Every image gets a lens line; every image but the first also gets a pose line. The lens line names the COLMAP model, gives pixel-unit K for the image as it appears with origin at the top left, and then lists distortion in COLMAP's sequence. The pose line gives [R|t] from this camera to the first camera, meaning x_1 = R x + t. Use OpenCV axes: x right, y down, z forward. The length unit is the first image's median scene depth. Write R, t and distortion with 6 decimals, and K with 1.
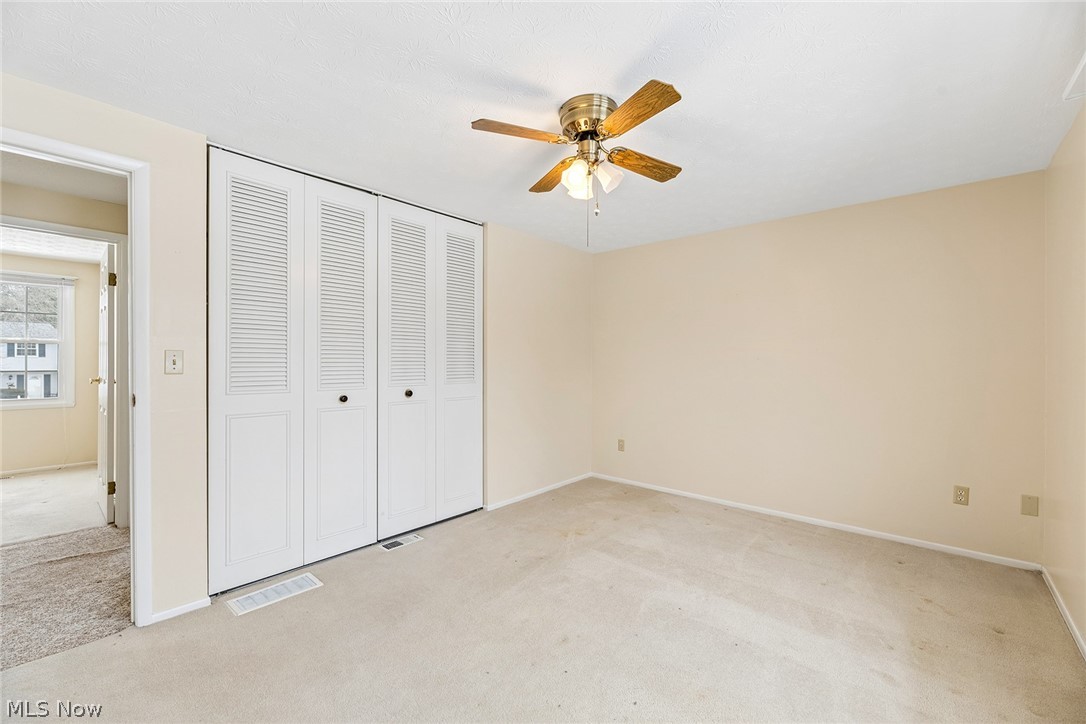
lens RADIAL K [[445.3, 0, 540.4], [0, 445.3, 360.8], [0, 0, 1]] dist [-0.000713, 0.000092]
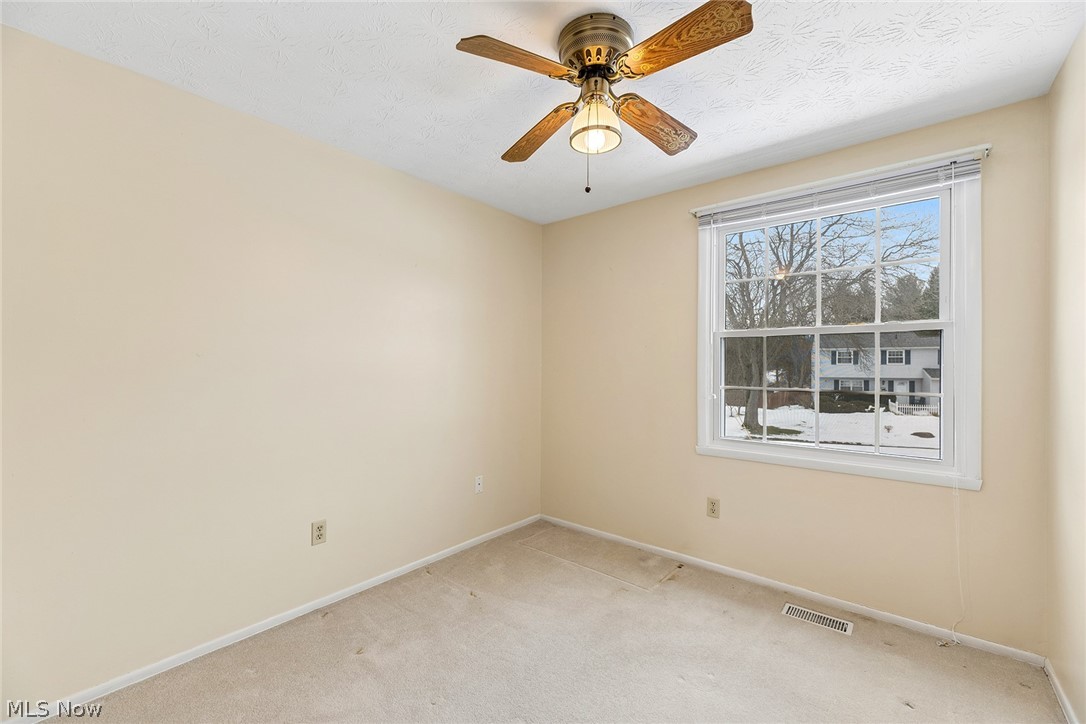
lens RADIAL K [[445.3, 0, 546.8], [0, 445.3, 364.9], [0, 0, 1]] dist [-0.000713, 0.000092]
pose [[0.046663, 0.001613, -0.998909, -0.170849], [-0.007648, 0.999970, 0.001257, -0.002703], [0.998881, 0.007581, 0.046674, 0.153915]]
